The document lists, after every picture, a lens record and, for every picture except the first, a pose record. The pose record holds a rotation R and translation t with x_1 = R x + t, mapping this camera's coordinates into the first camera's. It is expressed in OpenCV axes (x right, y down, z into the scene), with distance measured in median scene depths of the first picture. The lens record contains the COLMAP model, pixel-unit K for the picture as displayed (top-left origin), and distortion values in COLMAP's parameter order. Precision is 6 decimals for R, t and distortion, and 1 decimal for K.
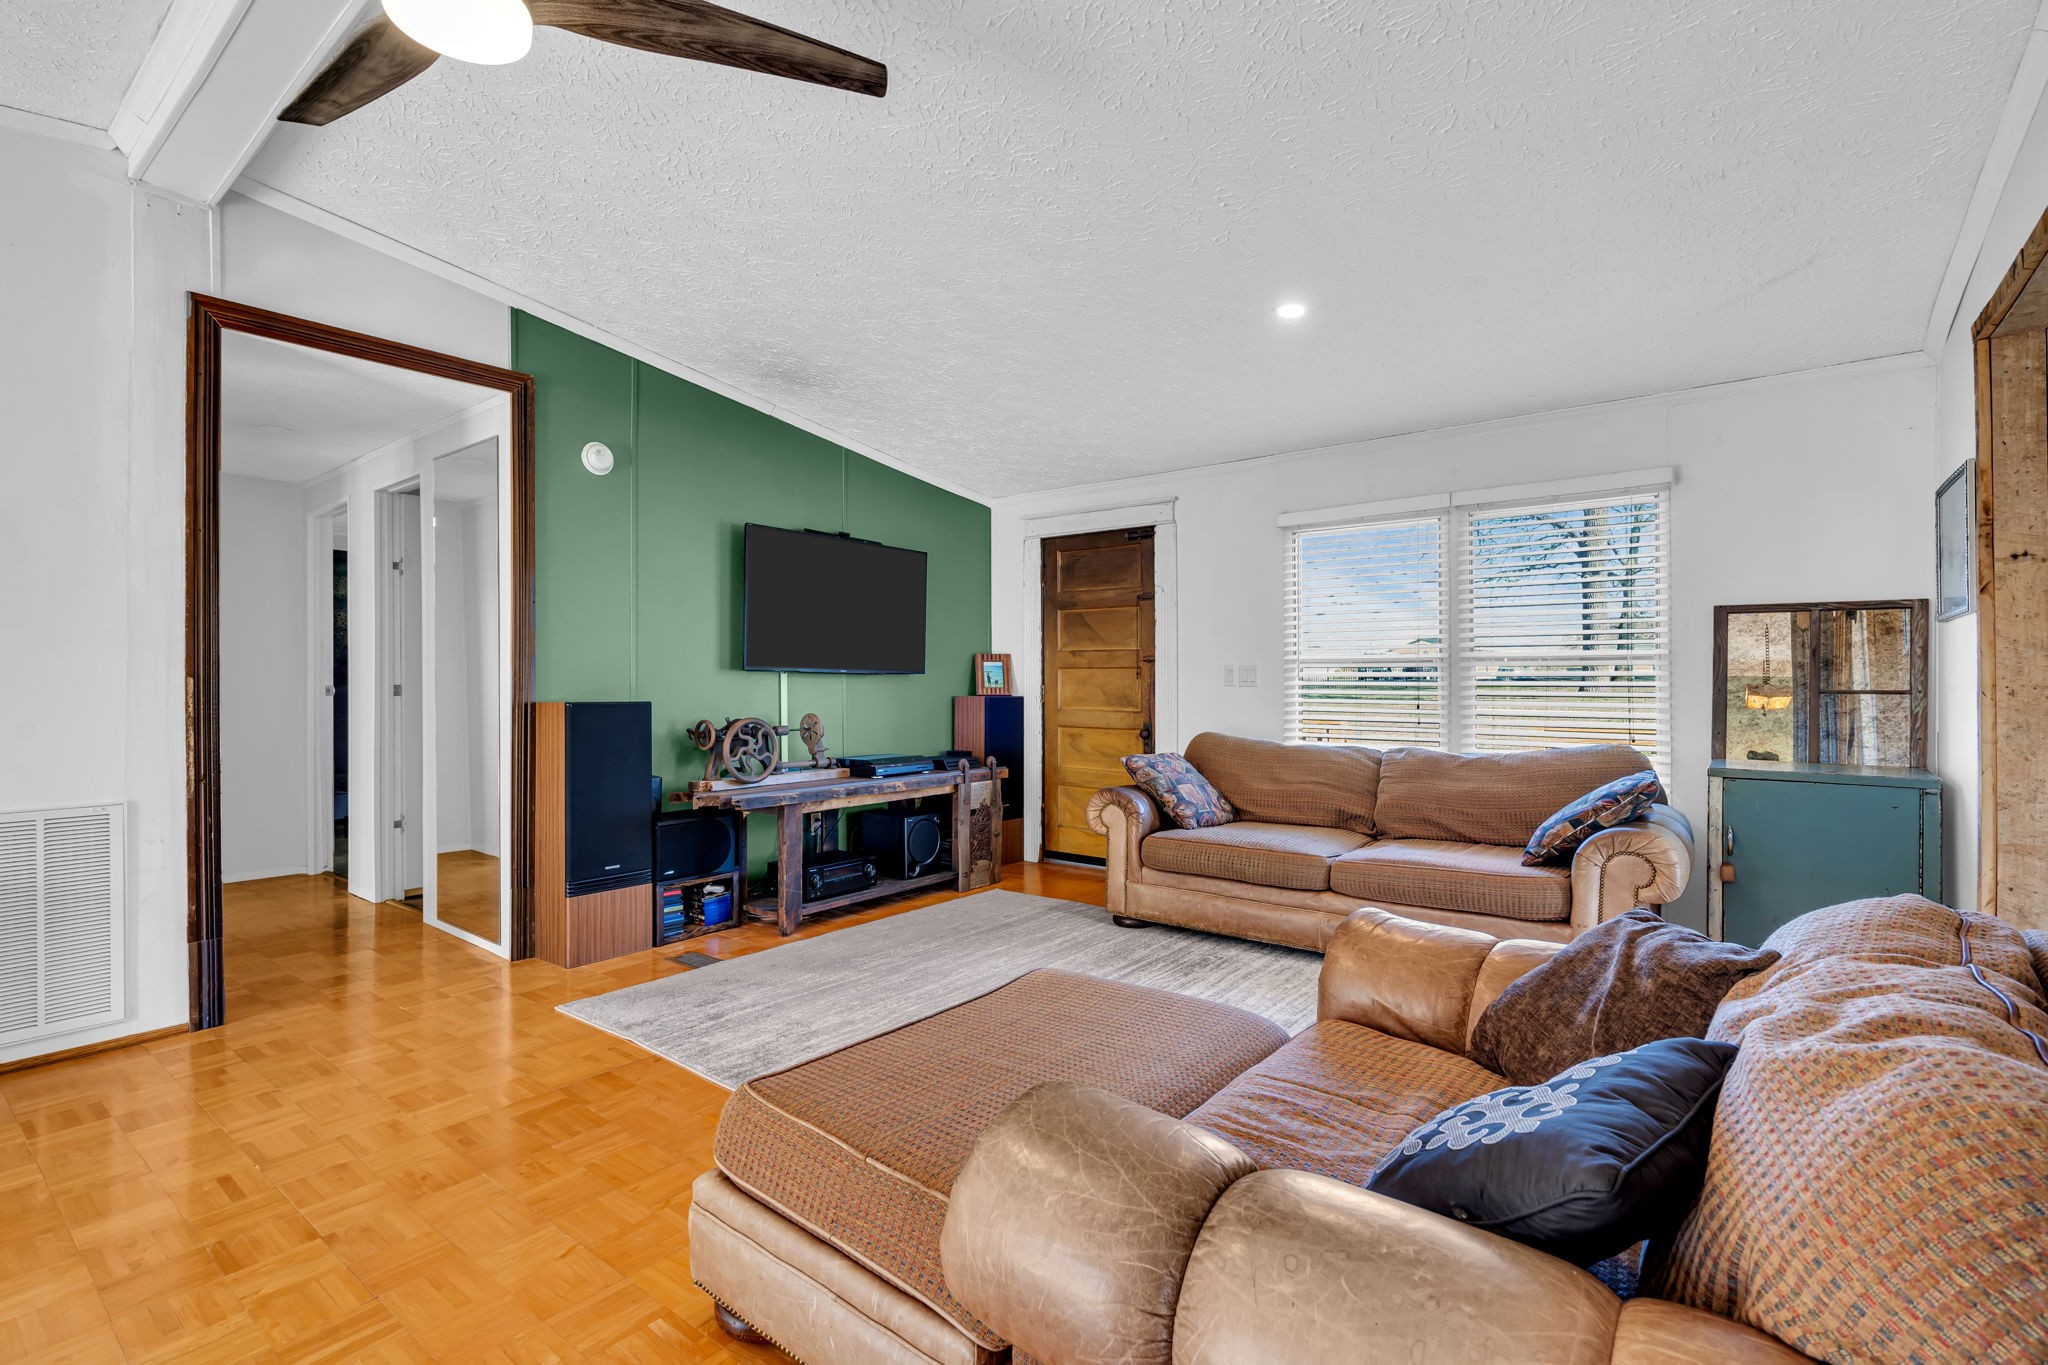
lens RADIAL K [[931.3, 0, 1028.3], [0, 931.3, 680.9], [0, 0, 1]] dist [0.000392, 0.000846]
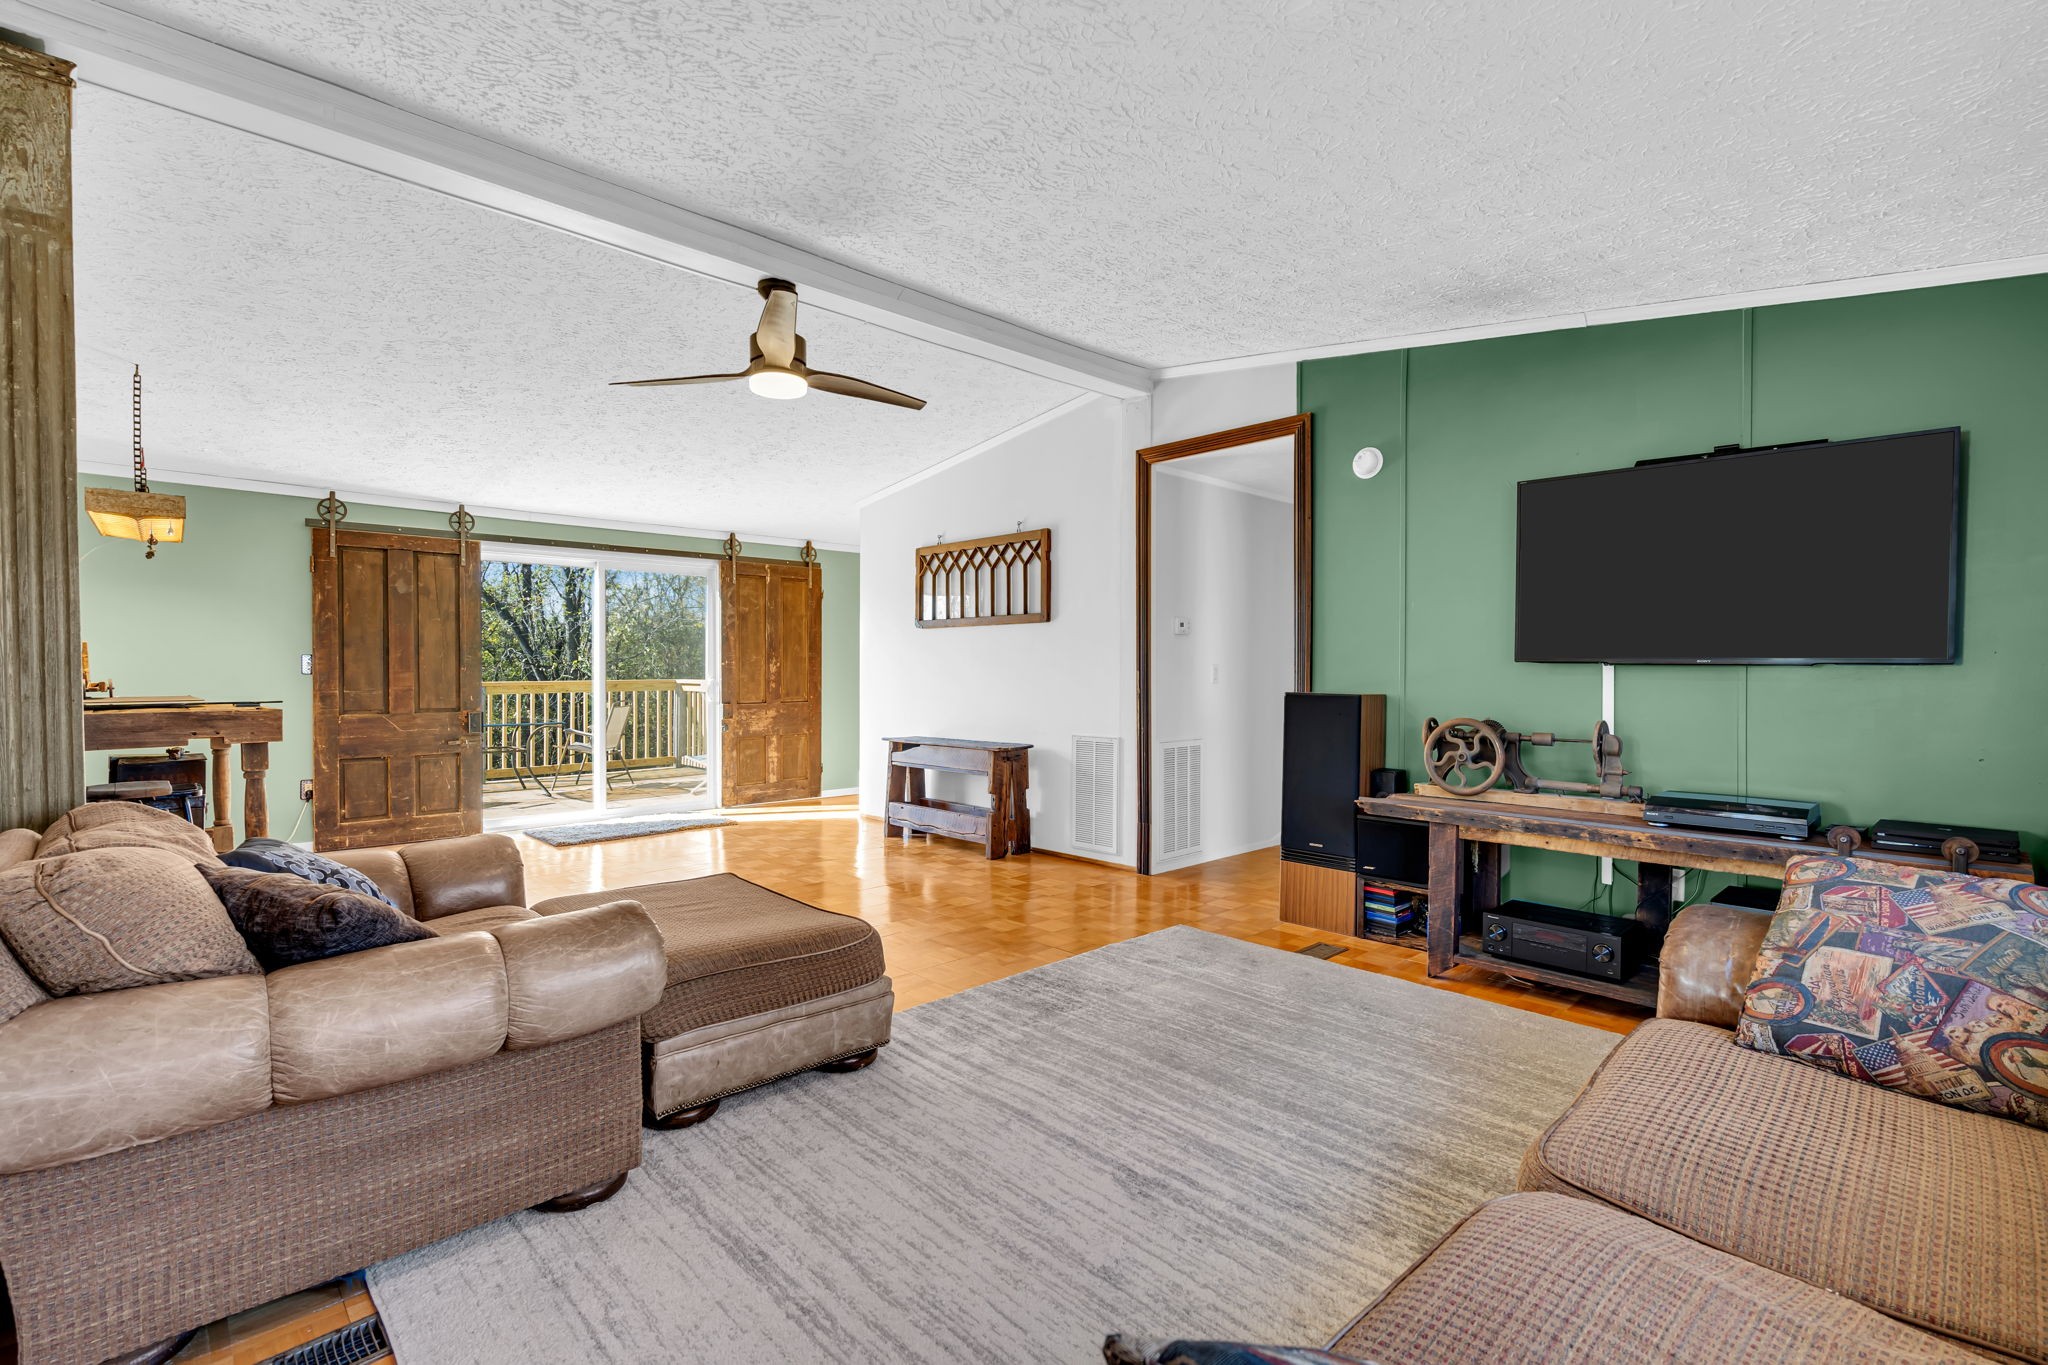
lens RADIAL K [[931.3, 0, 1028.3], [0, 931.3, 680.9], [0, 0, 1]] dist [0.000392, 0.000846]
pose [[-0.148601, 0.008310, -0.988862, 0.651907], [-0.005539, 0.999942, 0.009235, 0.000075], [0.988882, 0.006849, -0.148547, 0.796081]]
